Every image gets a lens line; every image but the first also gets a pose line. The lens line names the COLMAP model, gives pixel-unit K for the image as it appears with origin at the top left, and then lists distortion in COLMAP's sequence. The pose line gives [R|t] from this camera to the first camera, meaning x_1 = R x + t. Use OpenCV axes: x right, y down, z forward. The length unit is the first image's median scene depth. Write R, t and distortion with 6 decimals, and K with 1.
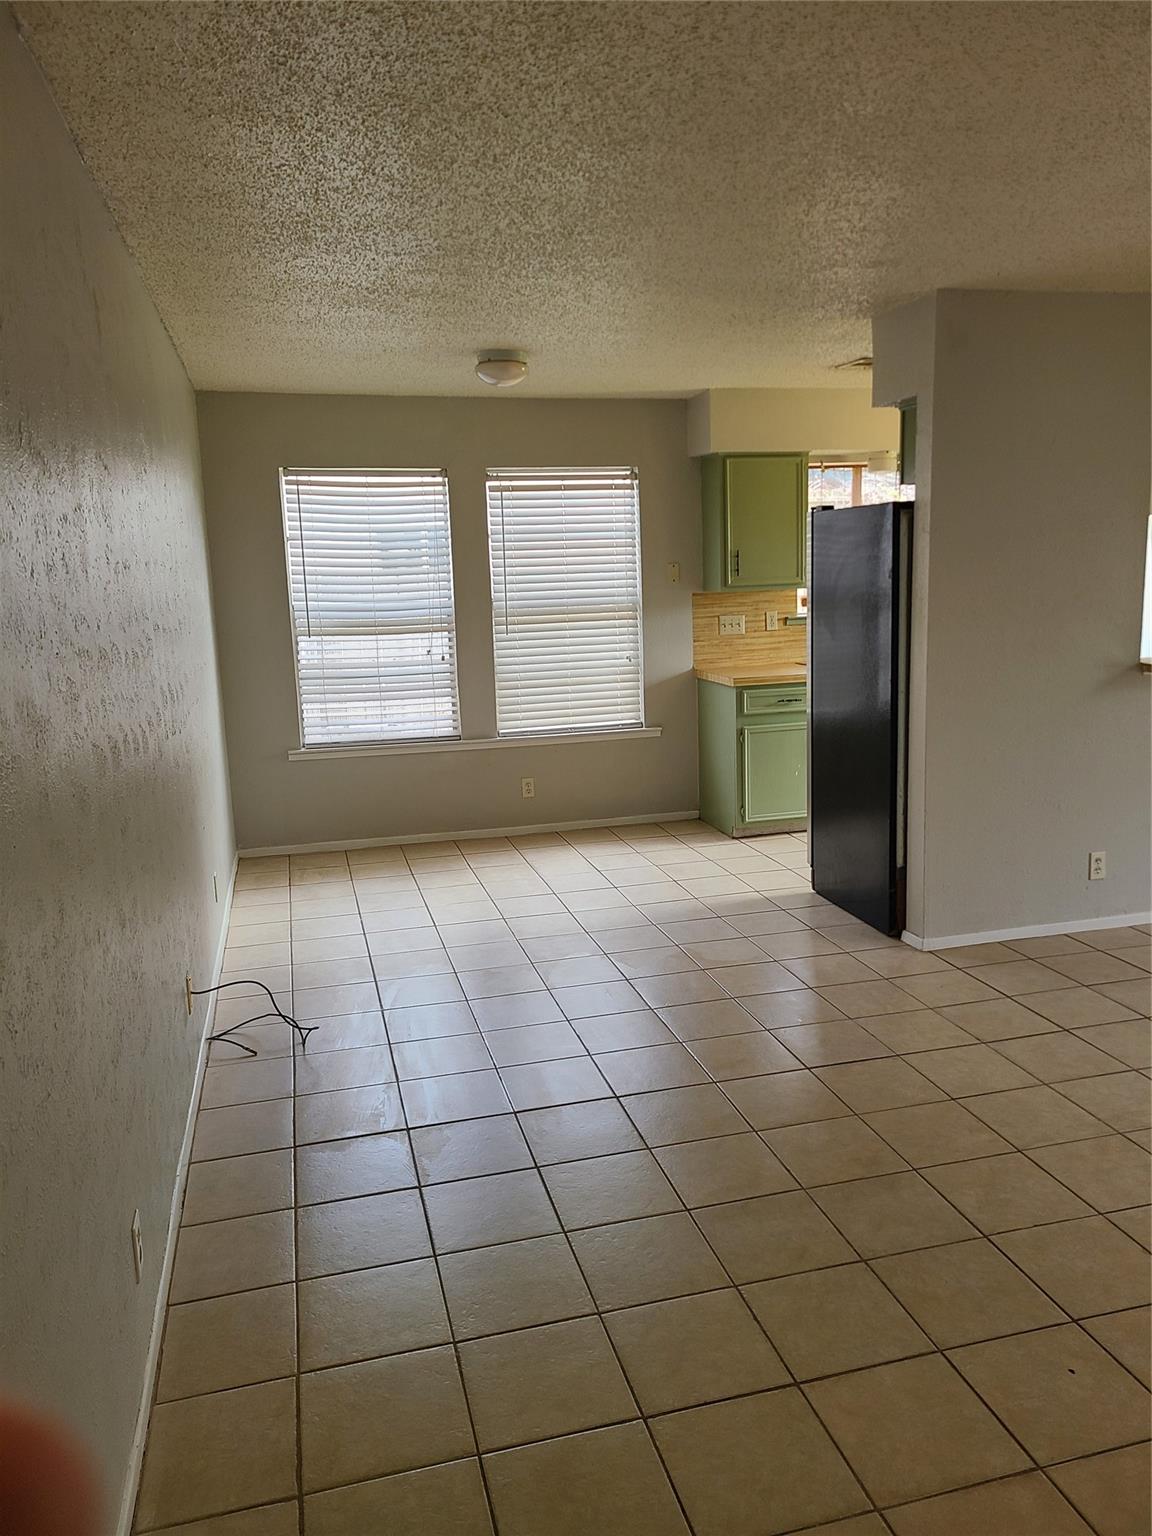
lens RADIAL K [[1145.3, 0, 596.7], [0, 1145.3, 754.3], [0, 0, 1]] dist [0.073256, -0.044407]
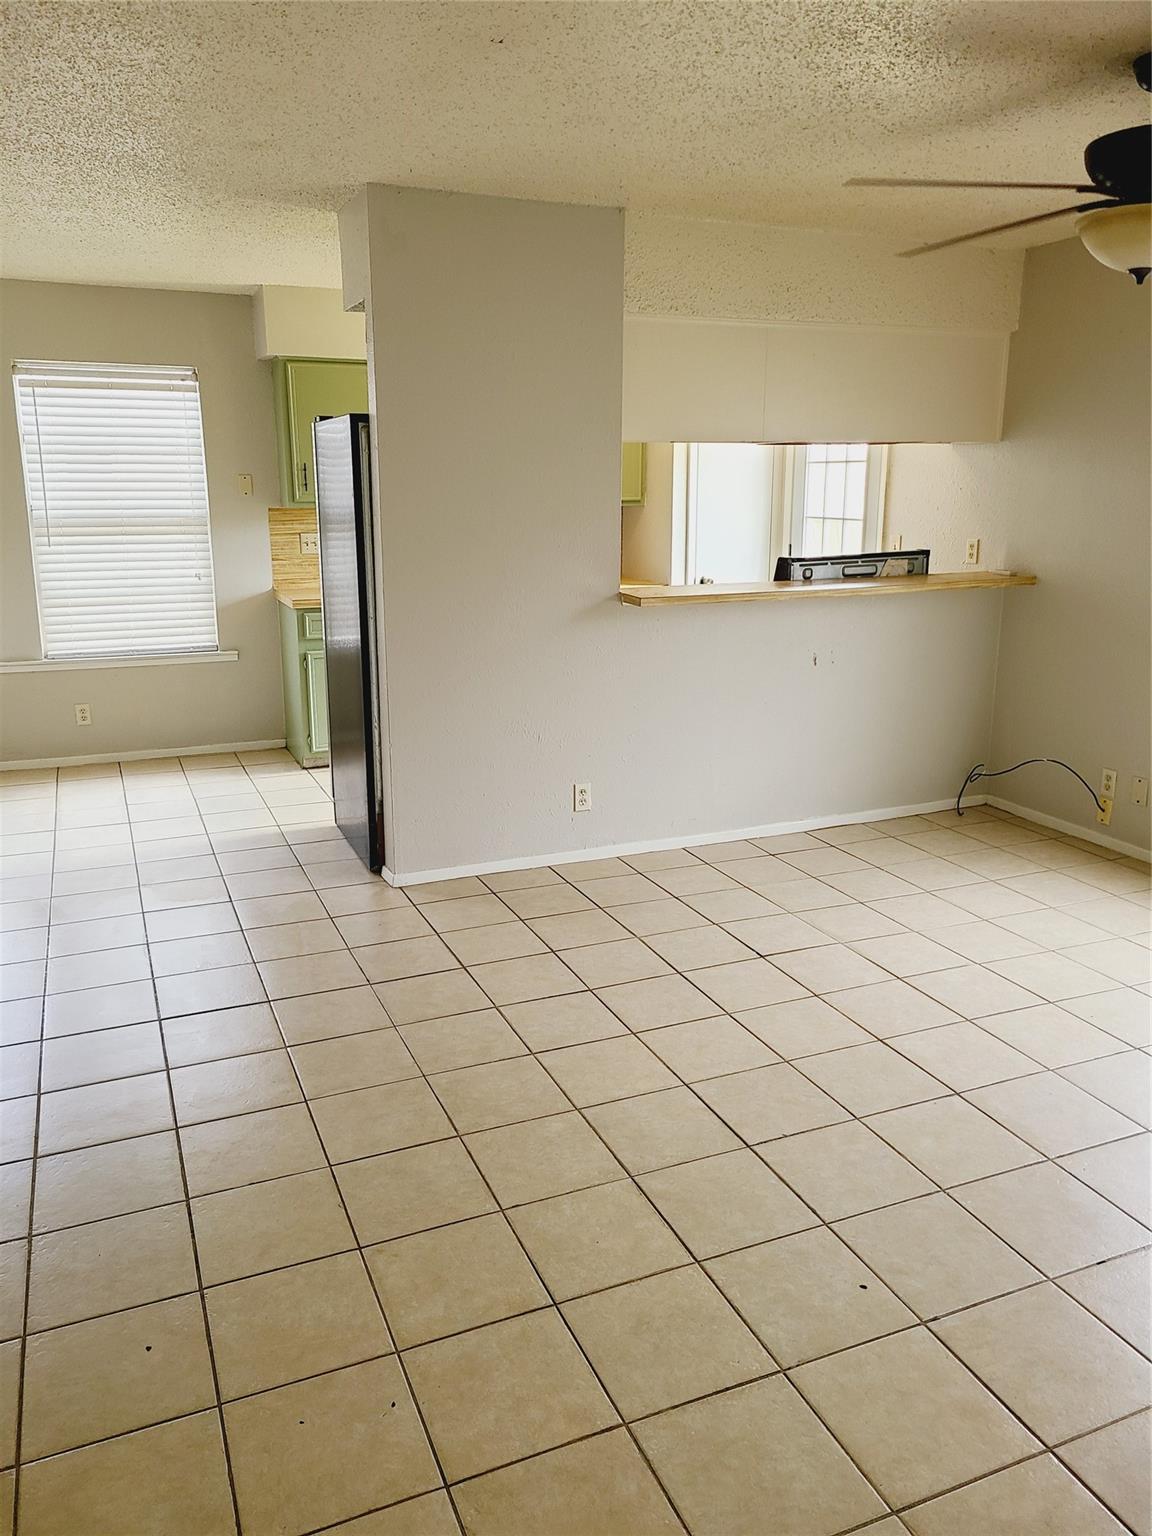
lens RADIAL K [[1145.5, 0, 581.7], [0, 1145.5, 748.8], [0, 0, 1]] dist [0.069201, -0.043520]
pose [[0.991677, -0.001166, 0.128742, 0.319596], [-0.007201, 0.997892, 0.064502, -0.009672], [-0.128546, -0.064892, 0.989578, 0.028055]]
